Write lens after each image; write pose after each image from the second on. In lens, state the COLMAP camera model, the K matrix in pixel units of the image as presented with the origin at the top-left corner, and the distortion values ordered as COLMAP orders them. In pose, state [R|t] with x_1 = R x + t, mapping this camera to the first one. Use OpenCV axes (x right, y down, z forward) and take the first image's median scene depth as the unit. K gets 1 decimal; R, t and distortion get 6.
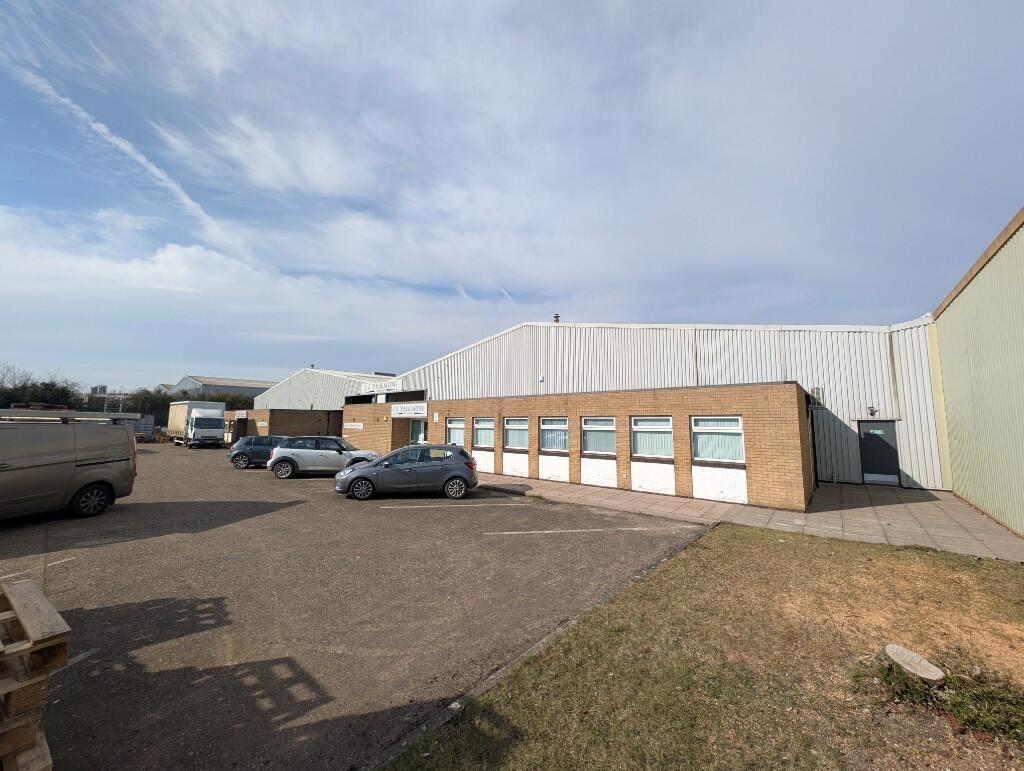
lens RADIAL K [[382.8, 0, 536.2], [0, 382.8, 381.4], [0, 0, 1]] dist [0.006292, -0.000040]
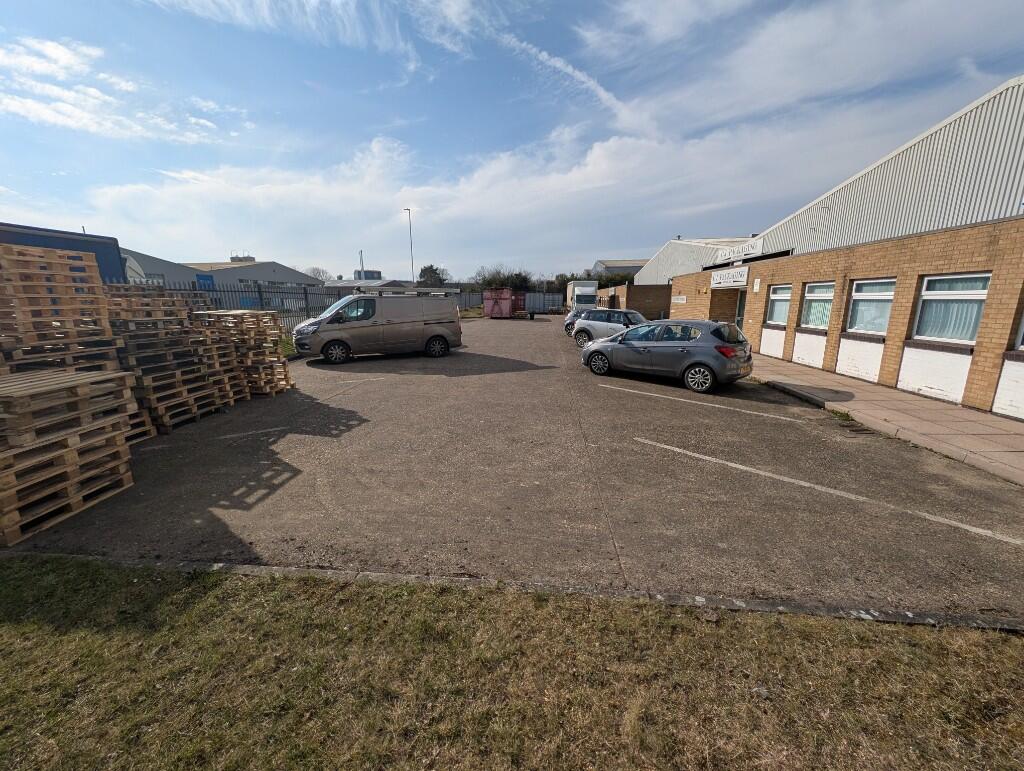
lens RADIAL K [[400.6, 0, 512.0], [0, 400.6, 385.5], [0, 0, 1]] dist [0.000701, -0.000549]
pose [[0.549957, 0.165187, -0.818694, 0.137550], [0.098638, 0.960539, 0.260067, 0.031209], [0.829348, -0.223780, 0.511962, 0.173880]]
